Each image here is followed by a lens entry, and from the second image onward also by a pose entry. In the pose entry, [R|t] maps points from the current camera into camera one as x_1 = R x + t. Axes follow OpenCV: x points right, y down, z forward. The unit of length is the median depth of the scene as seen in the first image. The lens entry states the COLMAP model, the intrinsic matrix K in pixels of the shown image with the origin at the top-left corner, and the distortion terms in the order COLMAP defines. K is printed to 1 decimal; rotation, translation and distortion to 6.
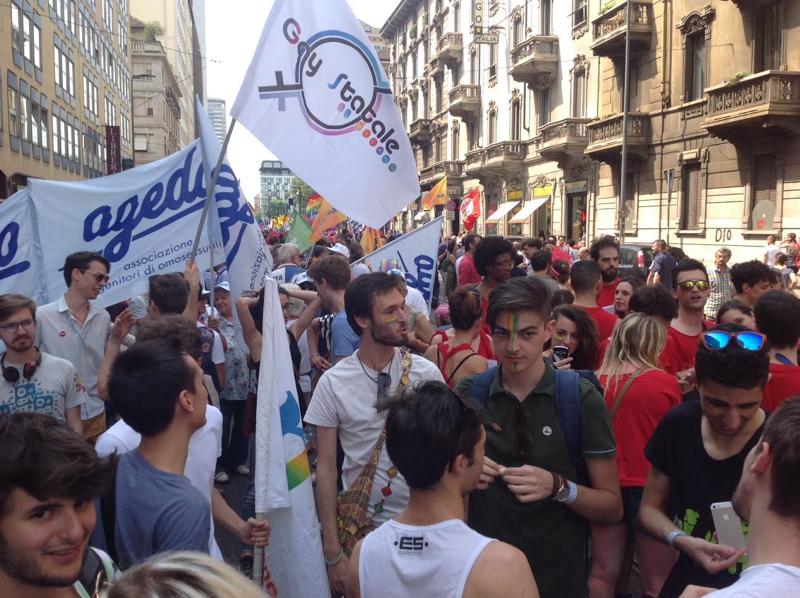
lens RADIAL K [[670.4, 0, 400.0], [0, 670.4, 299.0], [0, 0, 1]] dist [0.097391, -0.227831]
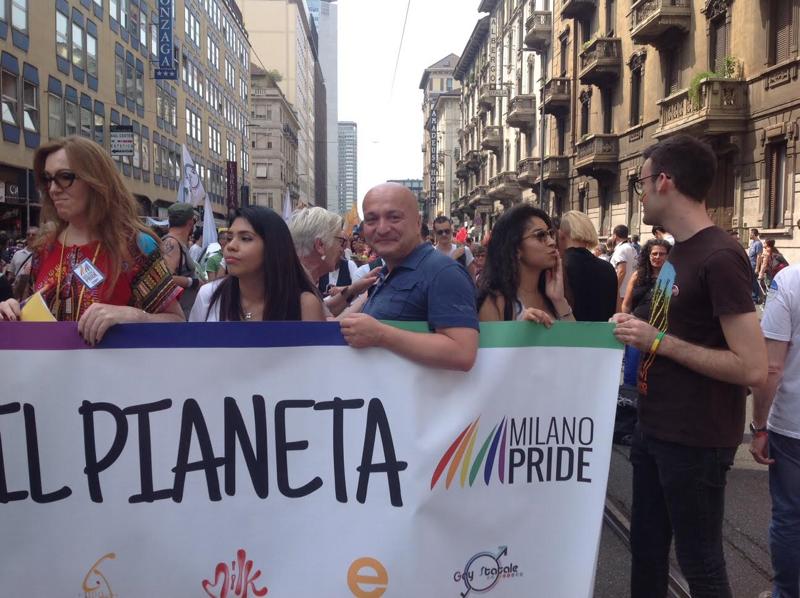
lens RADIAL K [[675.5, 0, 413.7], [0, 675.5, 296.1], [0, 0, 1]] dist [0.079087, -0.207289]
pose [[0.985883, 0.017475, -0.166519, 0.191973], [-0.022259, 0.999390, -0.026901, 0.044489], [0.165948, 0.030228, 0.985671, -0.304459]]
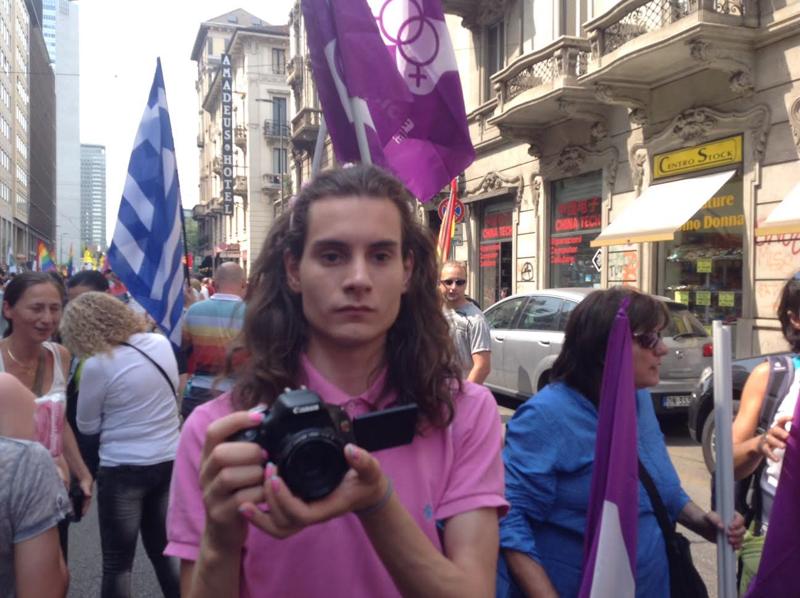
lens RADIAL K [[675.5, 0, 413.7], [0, 675.5, 296.1], [0, 0, 1]] dist [0.079087, -0.207289]
pose [[0.985662, -0.006361, 0.168613, -0.017578], [0.020241, 0.996530, -0.080731, -0.064010], [-0.167514, 0.082987, 0.982371, 0.694701]]
